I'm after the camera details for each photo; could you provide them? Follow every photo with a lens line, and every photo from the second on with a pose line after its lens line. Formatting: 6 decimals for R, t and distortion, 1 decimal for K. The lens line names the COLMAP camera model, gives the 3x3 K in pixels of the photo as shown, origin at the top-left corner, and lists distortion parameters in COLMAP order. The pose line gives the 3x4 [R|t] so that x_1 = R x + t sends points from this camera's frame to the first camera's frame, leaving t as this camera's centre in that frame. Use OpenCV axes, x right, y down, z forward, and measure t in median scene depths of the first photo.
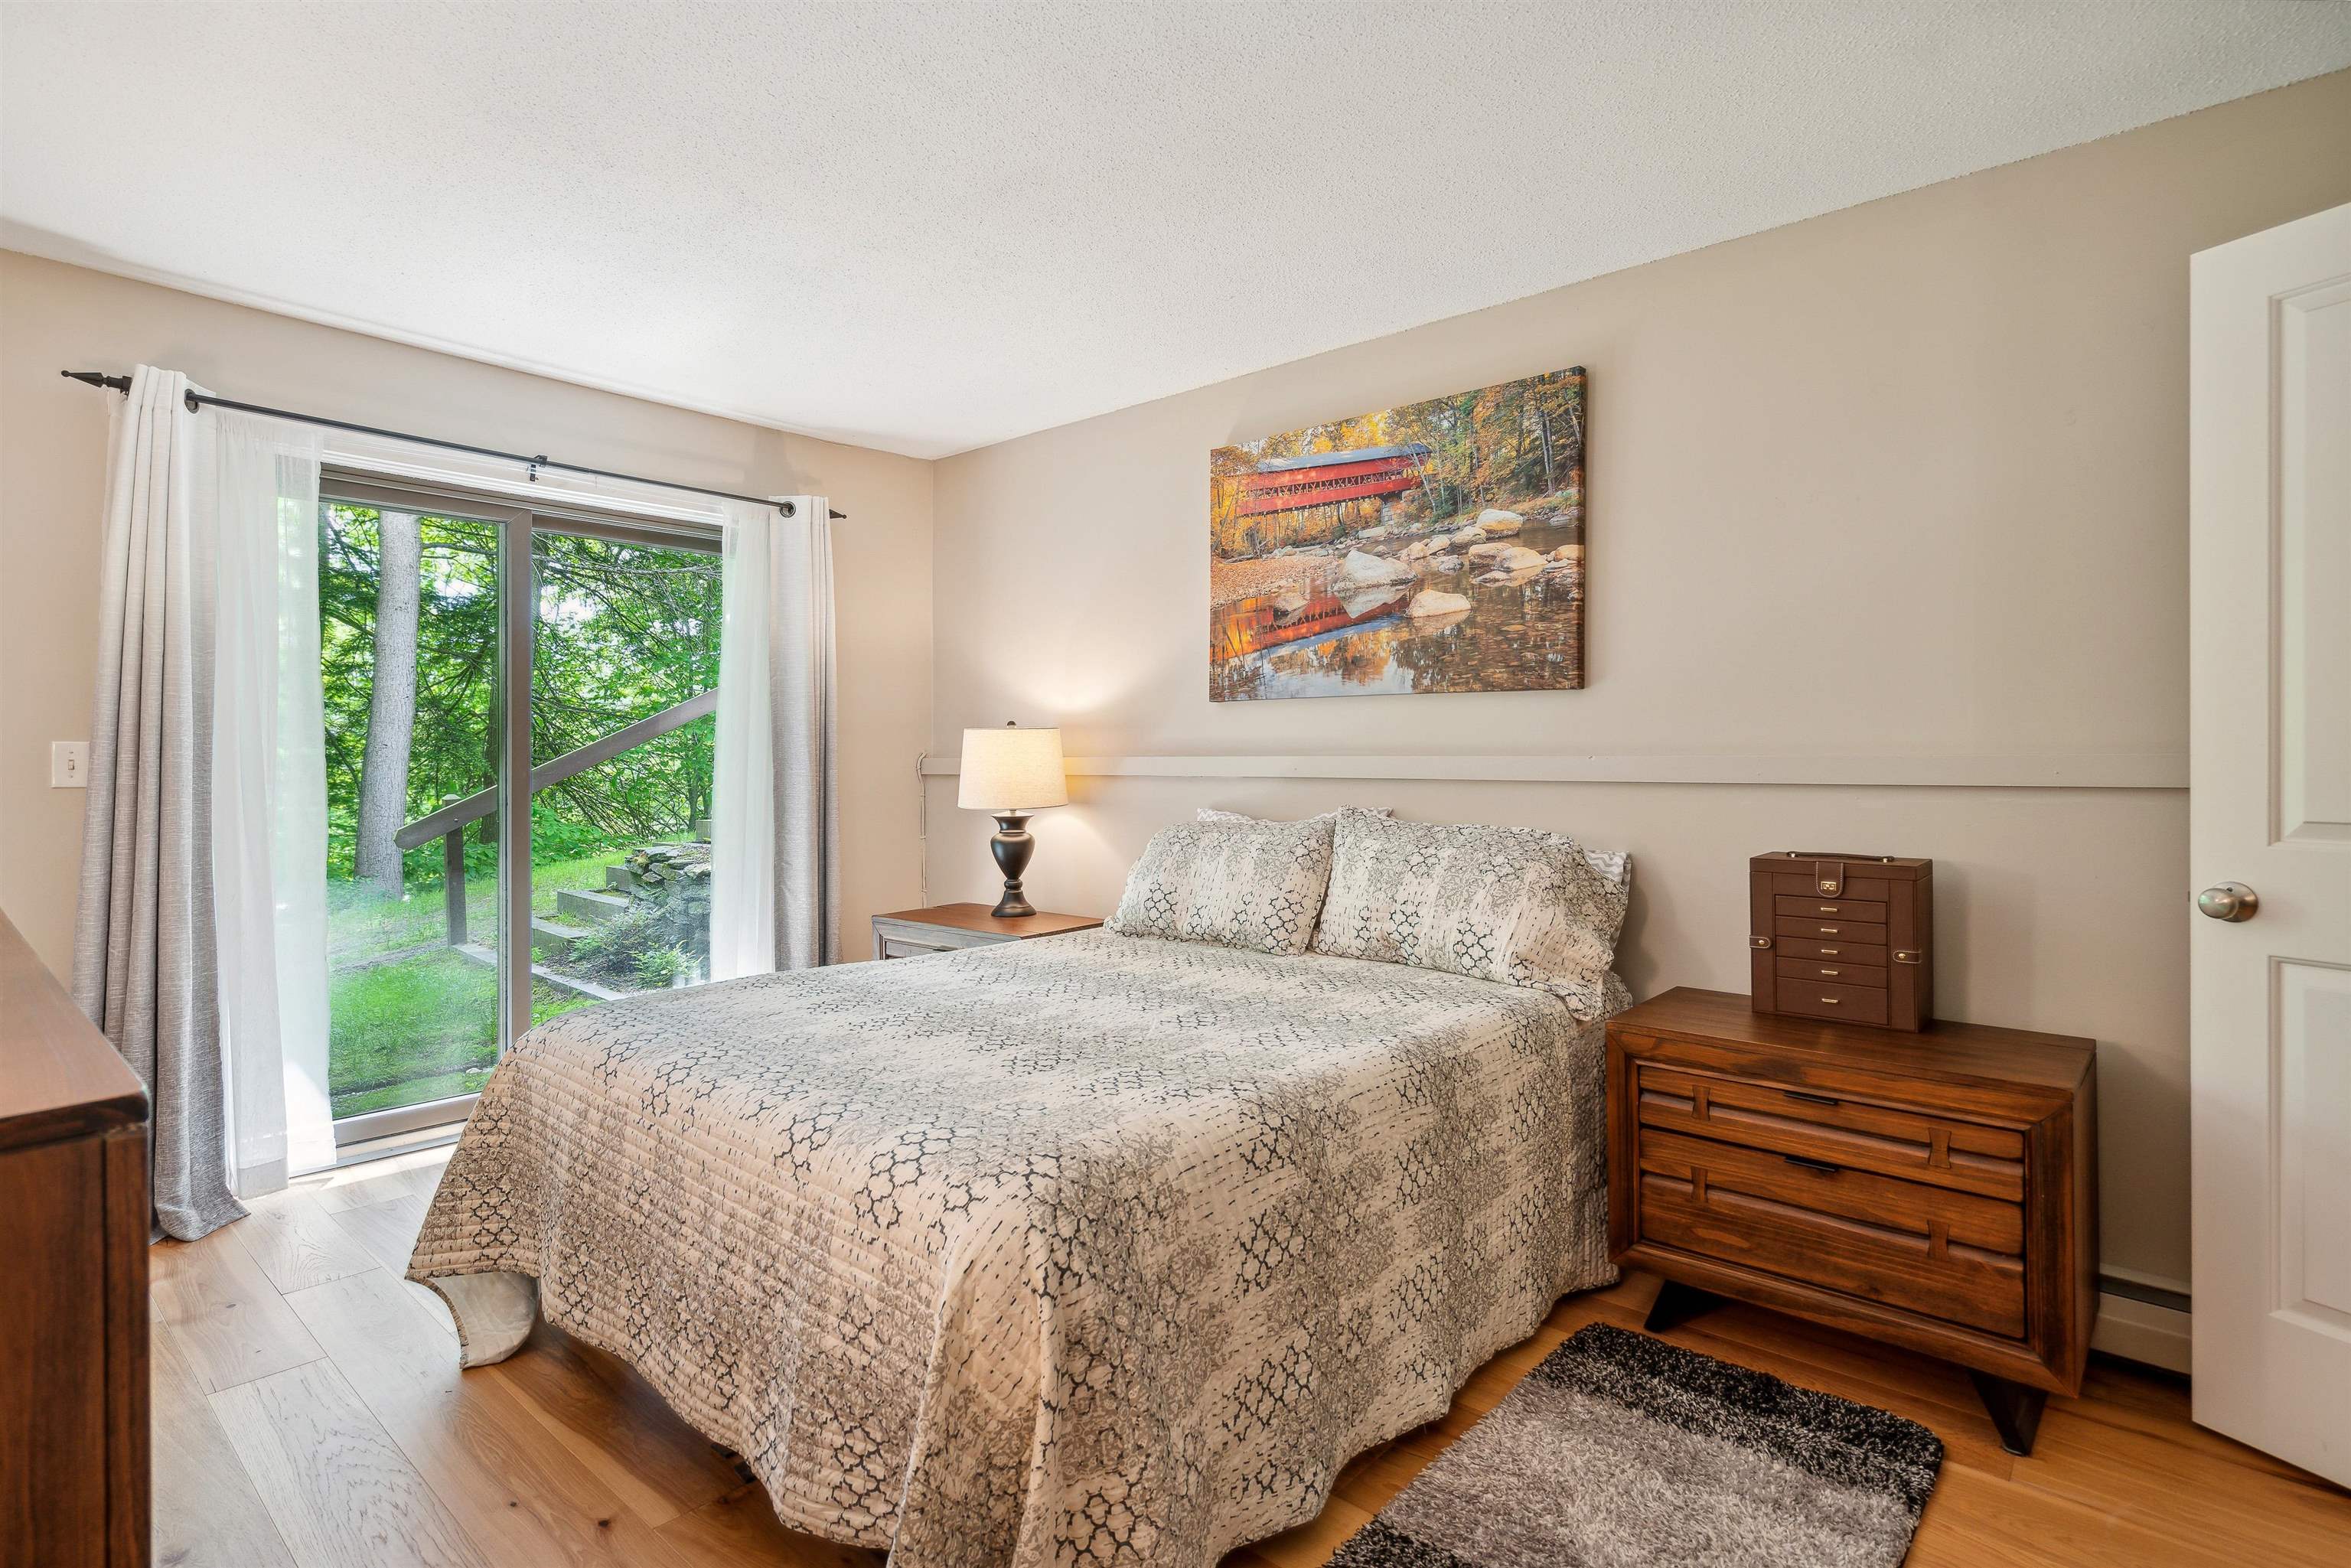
lens RADIAL K [[1131.4, 0, 1171.4], [0, 1131.4, 777.9], [0, 0, 1]] dist [-0.005097, -0.000607]
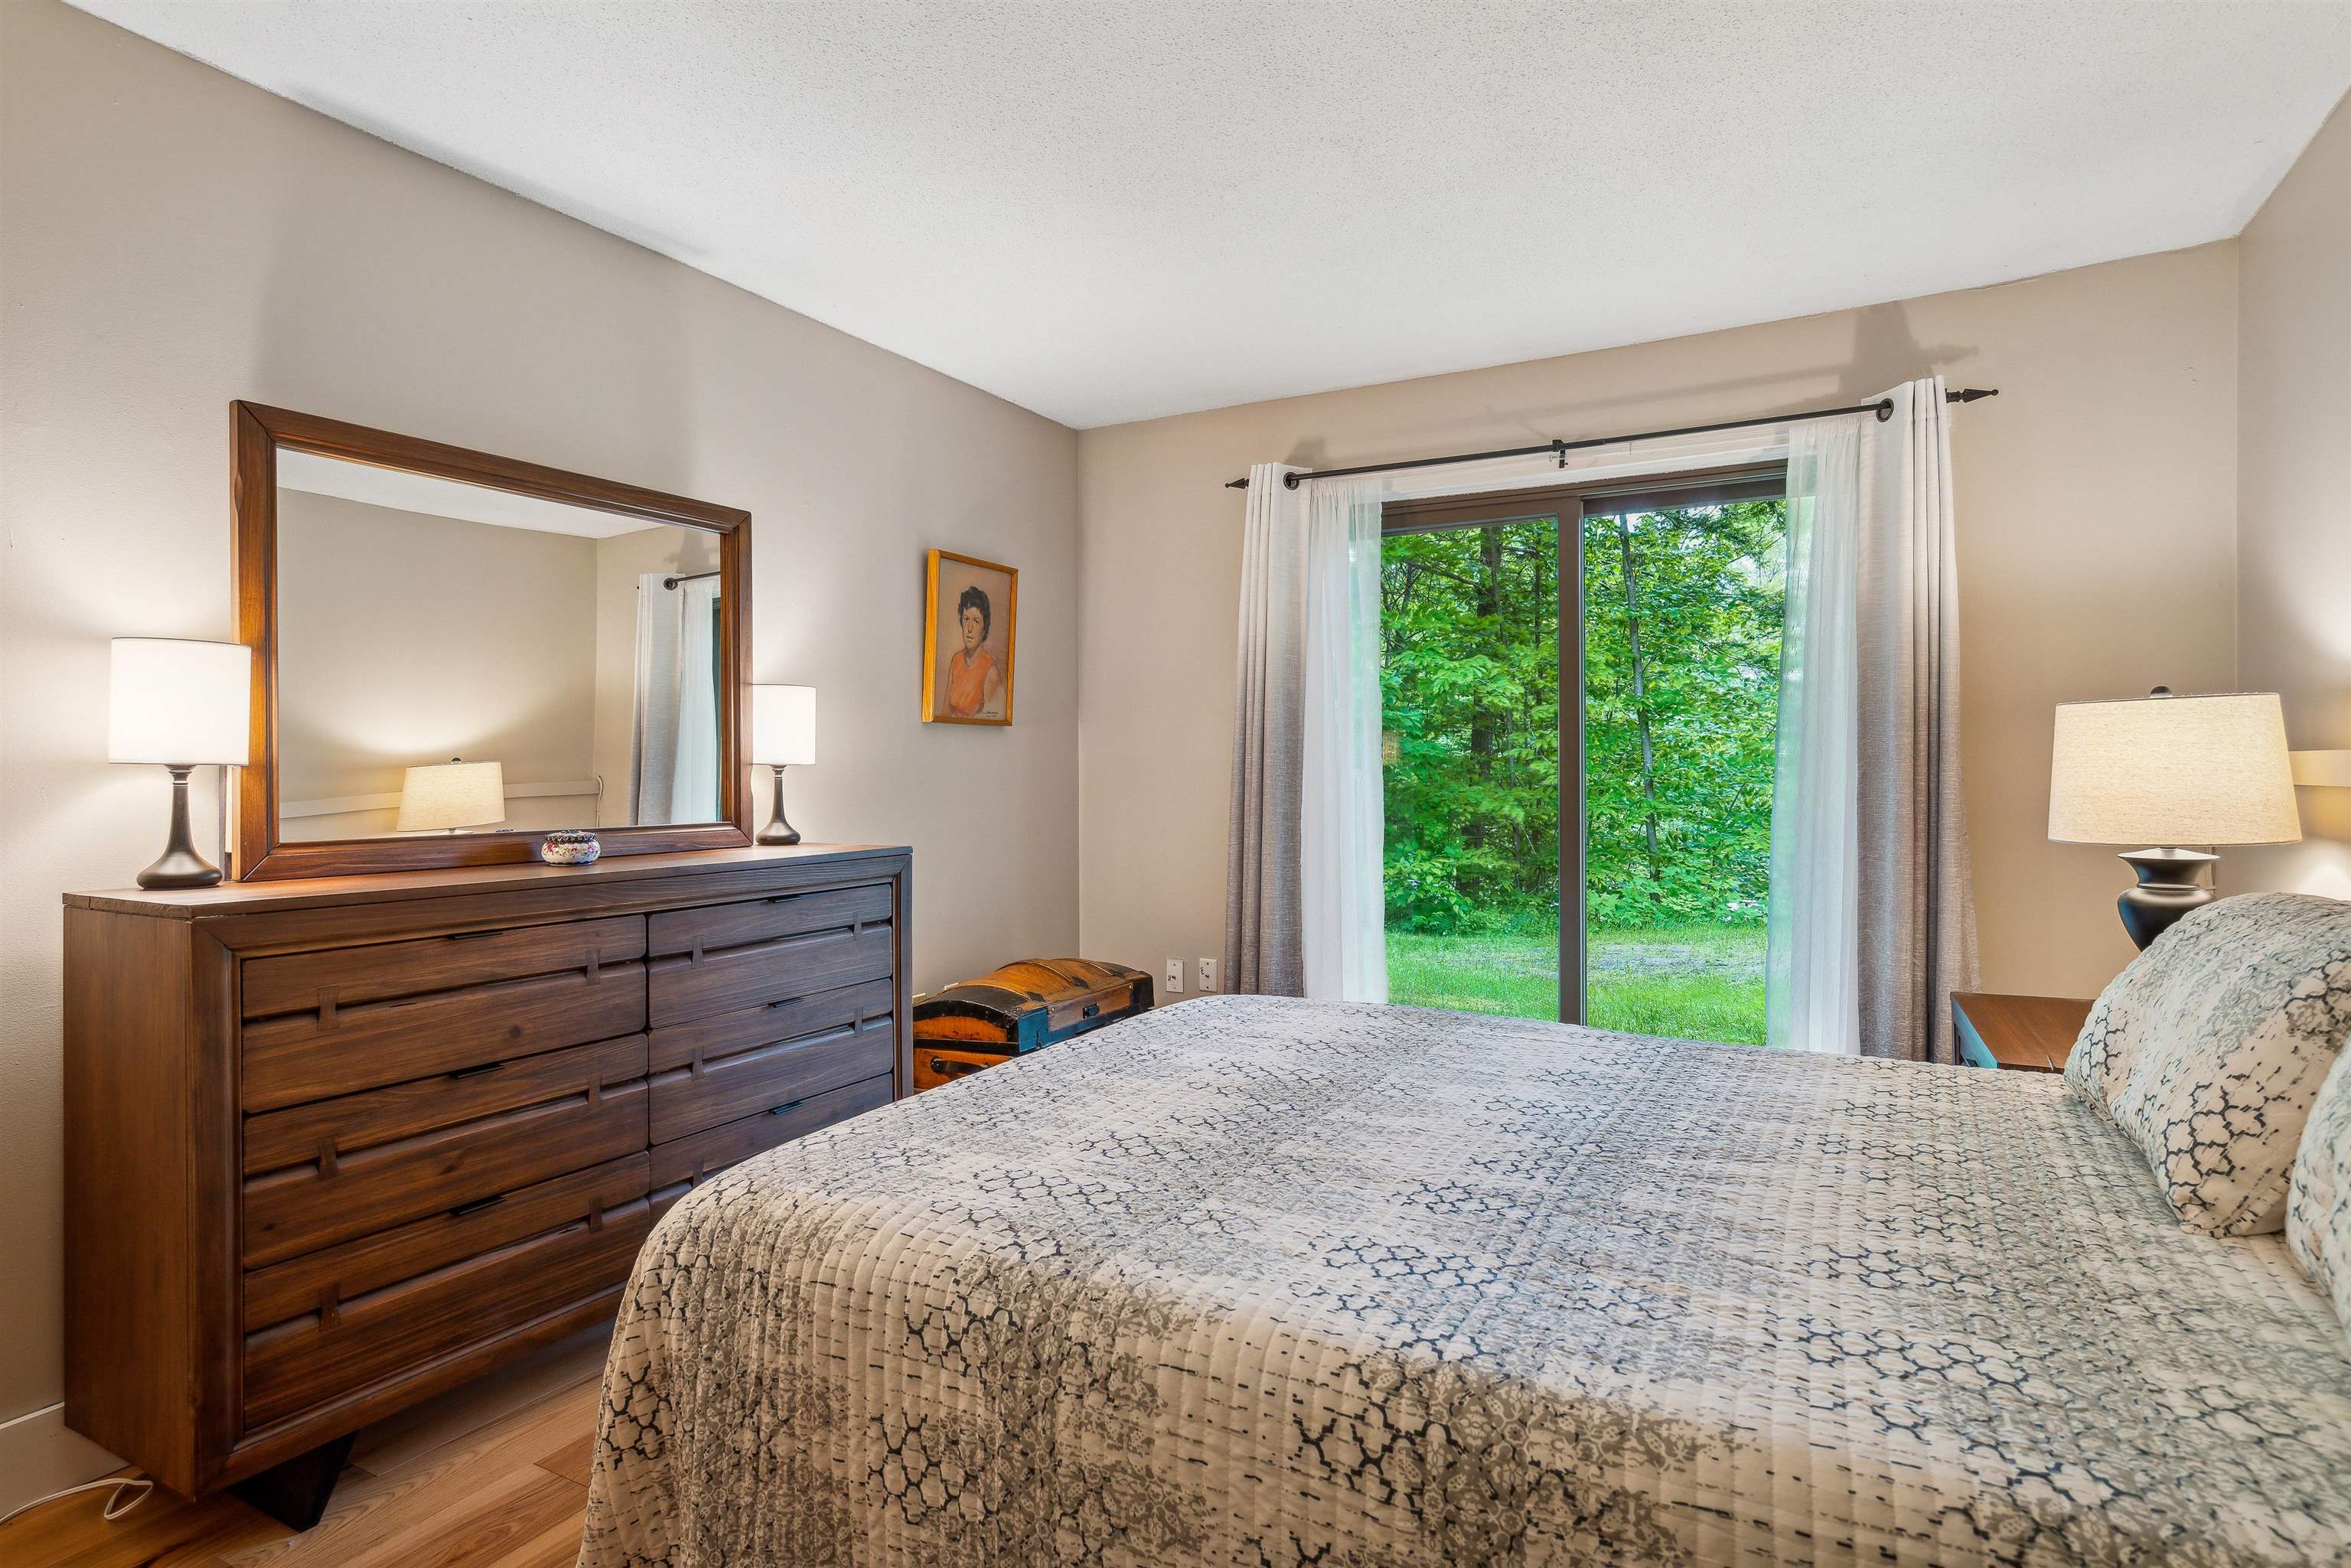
lens RADIAL K [[1259.3, 0, 1173.3], [0, 1259.3, 768.7], [0, 0, 1]] dist [0.000249, 0.000089]
pose [[0.220130, 0.002599, -0.975467, 0.398209], [-0.010140, 0.999949, 0.000375, -0.006156], [0.975418, 0.009809, 0.220145, 0.449353]]
